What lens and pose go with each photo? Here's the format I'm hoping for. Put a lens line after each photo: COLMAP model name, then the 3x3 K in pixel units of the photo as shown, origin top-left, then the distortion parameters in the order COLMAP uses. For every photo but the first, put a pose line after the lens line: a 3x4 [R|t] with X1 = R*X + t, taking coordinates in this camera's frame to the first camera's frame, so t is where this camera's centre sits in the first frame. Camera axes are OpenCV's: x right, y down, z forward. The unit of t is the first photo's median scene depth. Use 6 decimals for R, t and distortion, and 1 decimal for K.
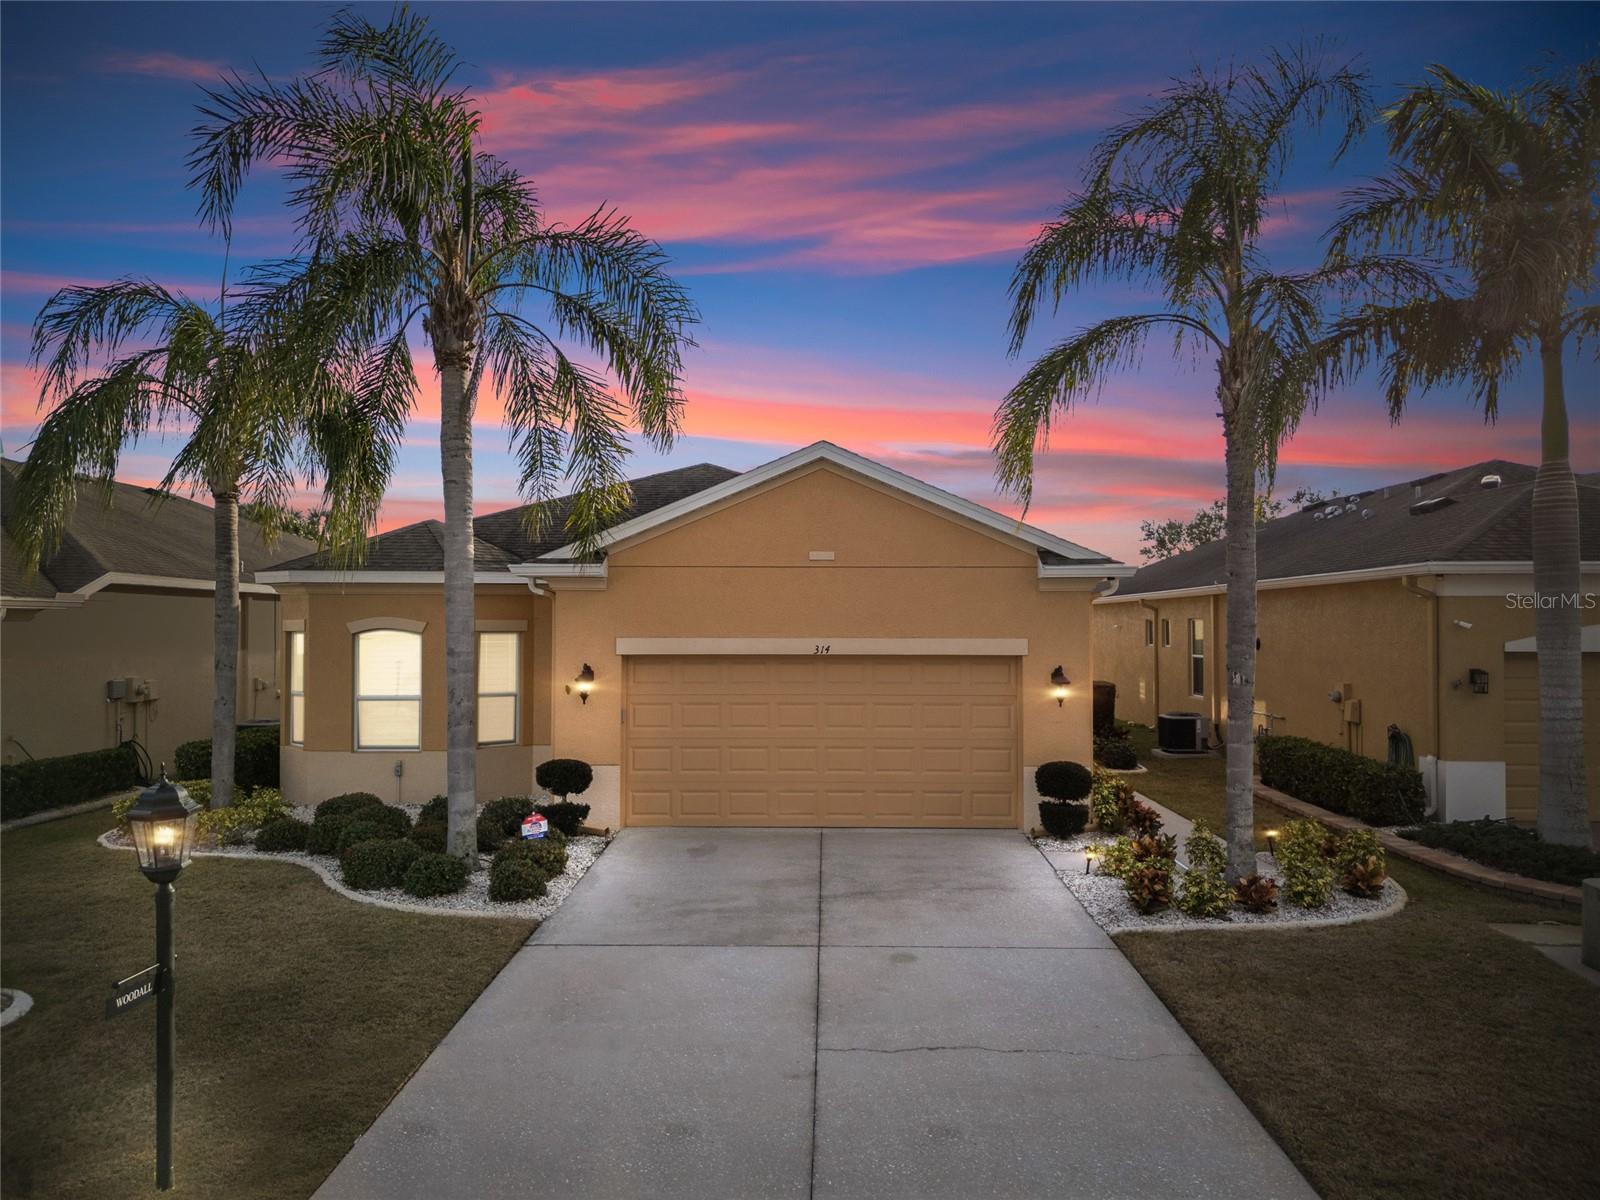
lens RADIAL K [[1144.5, 0, 800.0], [0, 1144.5, 600.0], [0, 0, 1]] dist [0.070611, -0.083671]
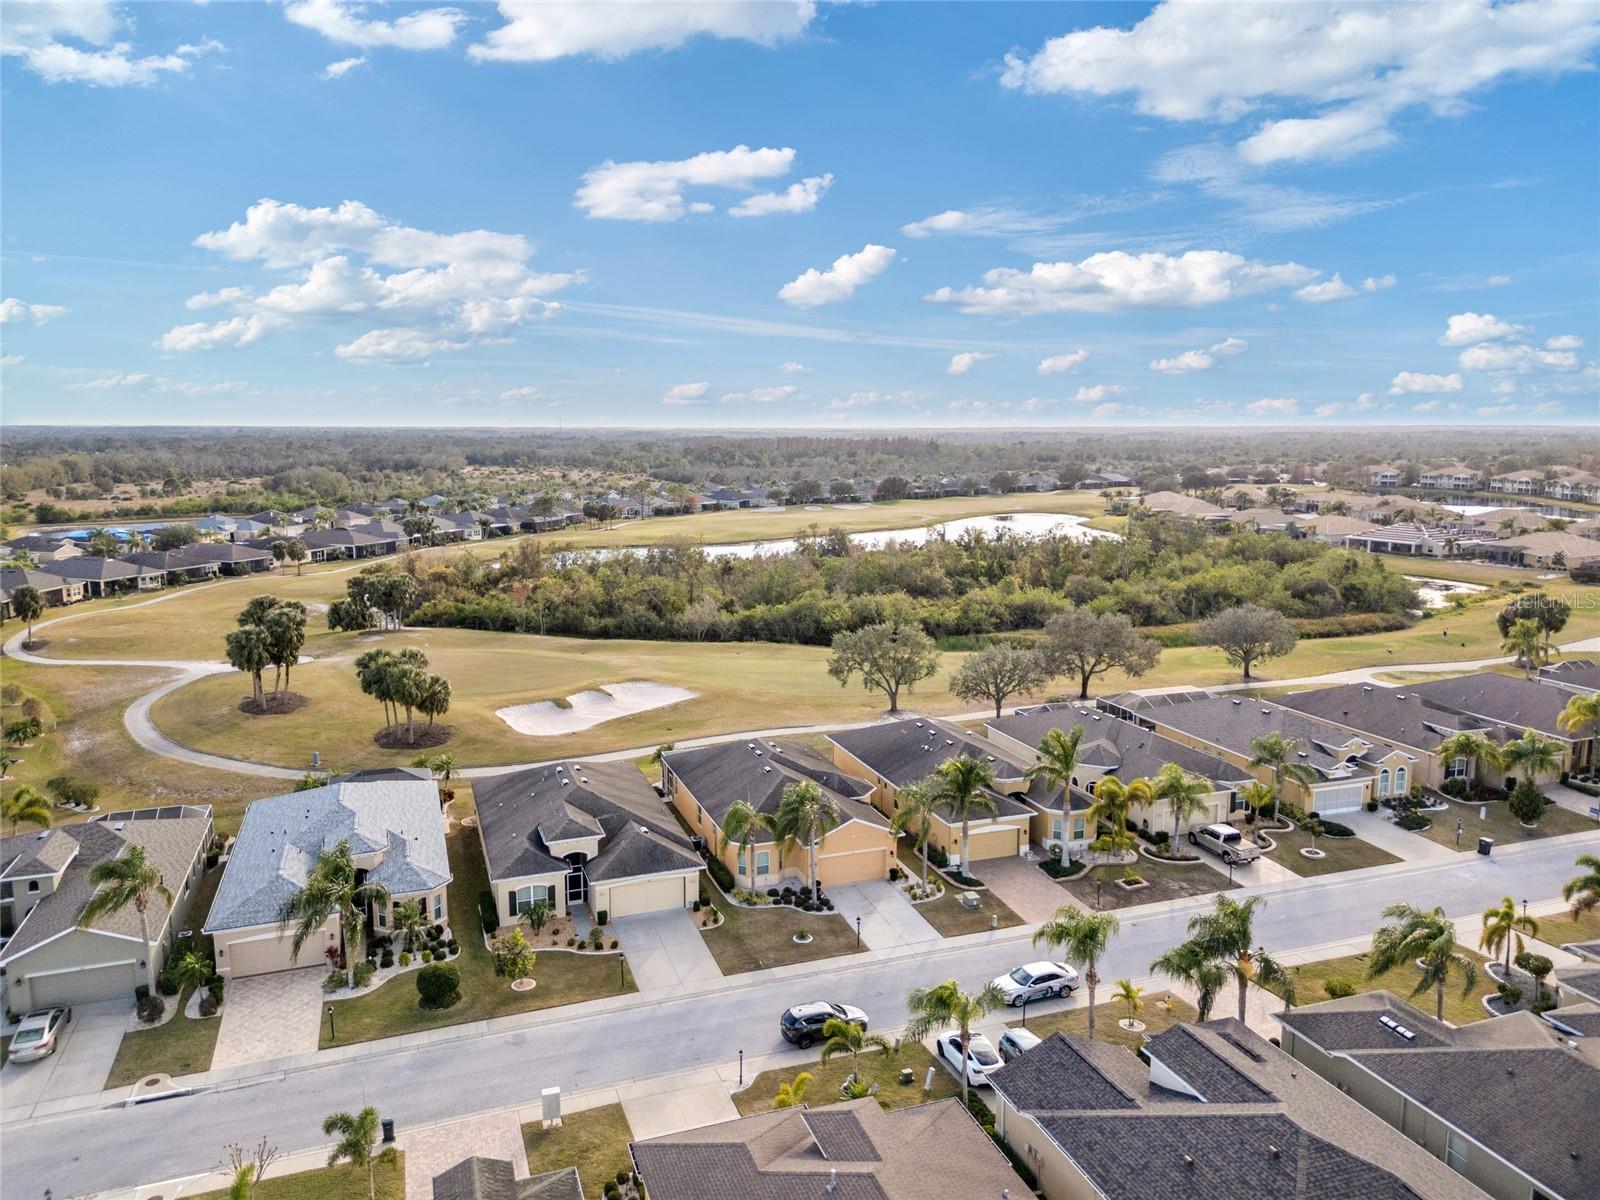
lens RADIAL K [[1144.5, 0, 800.0], [0, 1144.5, 600.0], [0, 0, 1]] dist [0.070611, -0.083671]
pose [[0.935110, -0.062103, 0.348874, -2.643357], [0.001871, 0.985375, 0.170392, -2.682095], [-0.354353, -0.158682, 0.921550, -4.867645]]
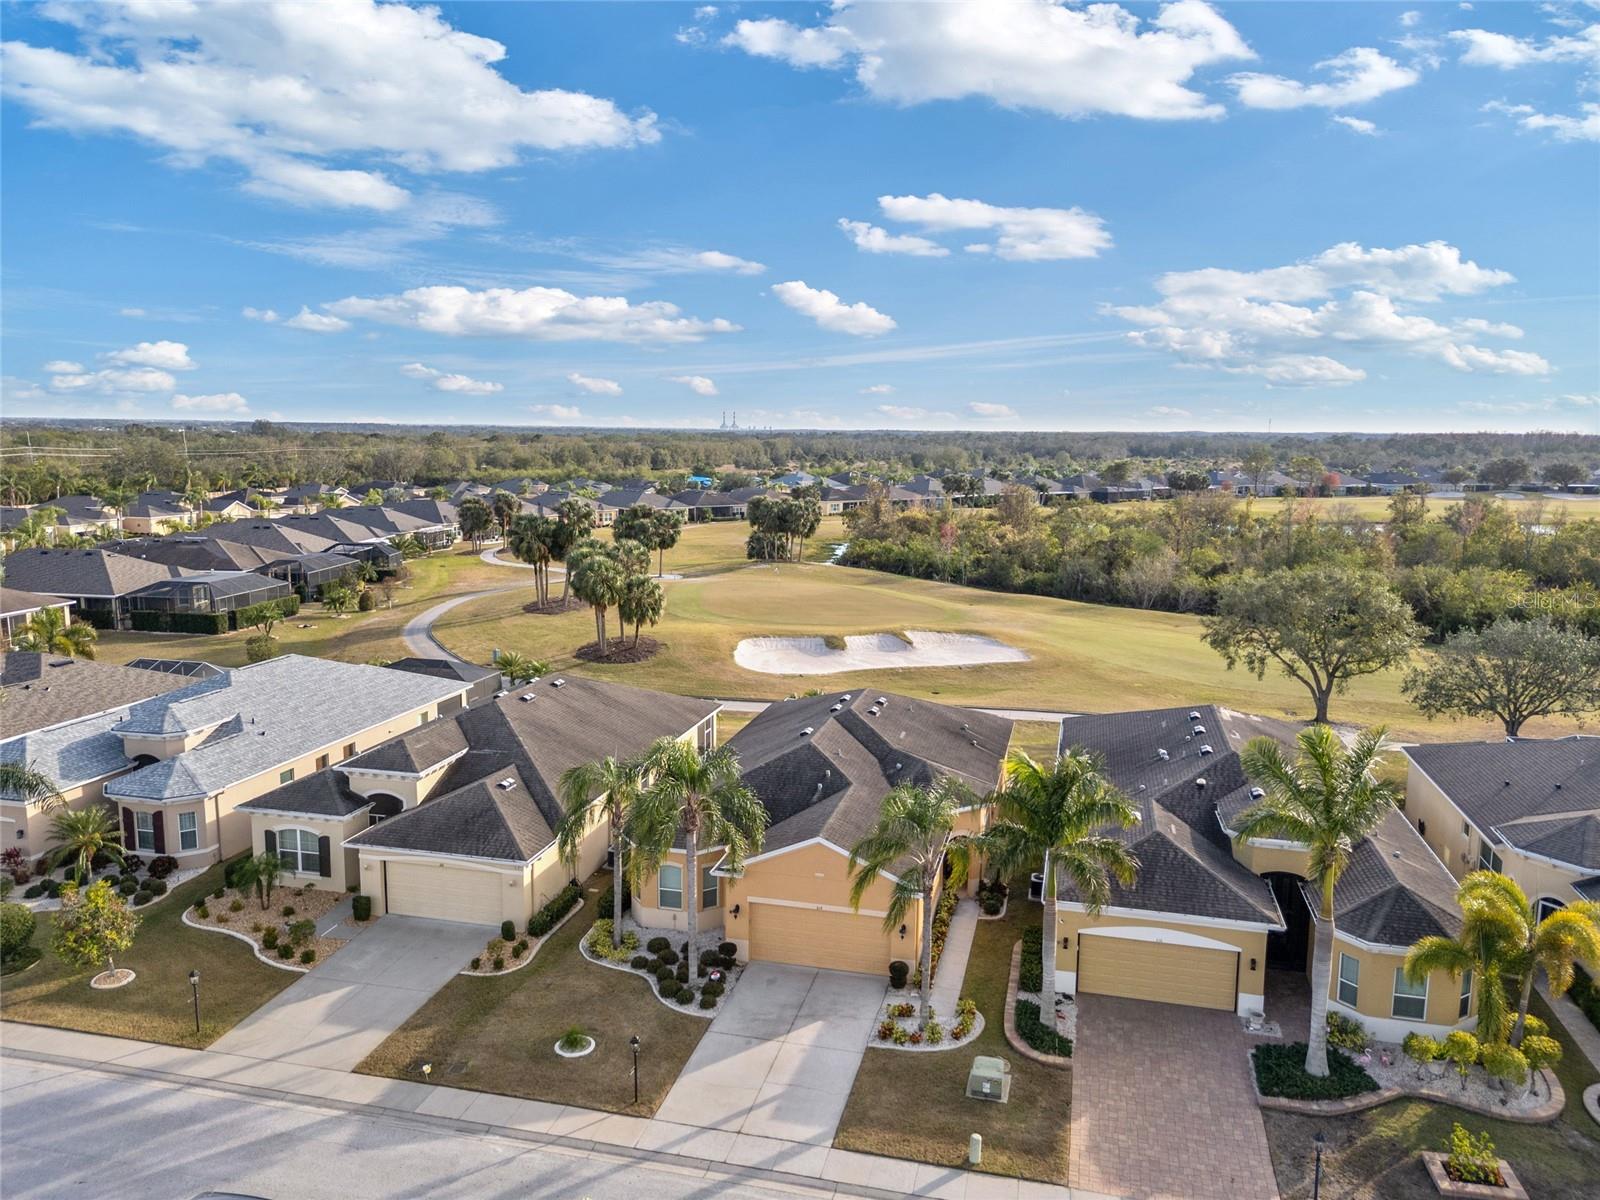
lens RADIAL K [[1144.5, 0, 800.0], [0, 1144.5, 600.0], [0, 0, 1]] dist [0.070611, -0.083671]
pose [[0.970854, 0.033183, -0.237364, 0.766860], [0.004933, 0.987392, 0.158216, -1.425355], [0.239621, -0.154775, 0.958450, -1.945672]]
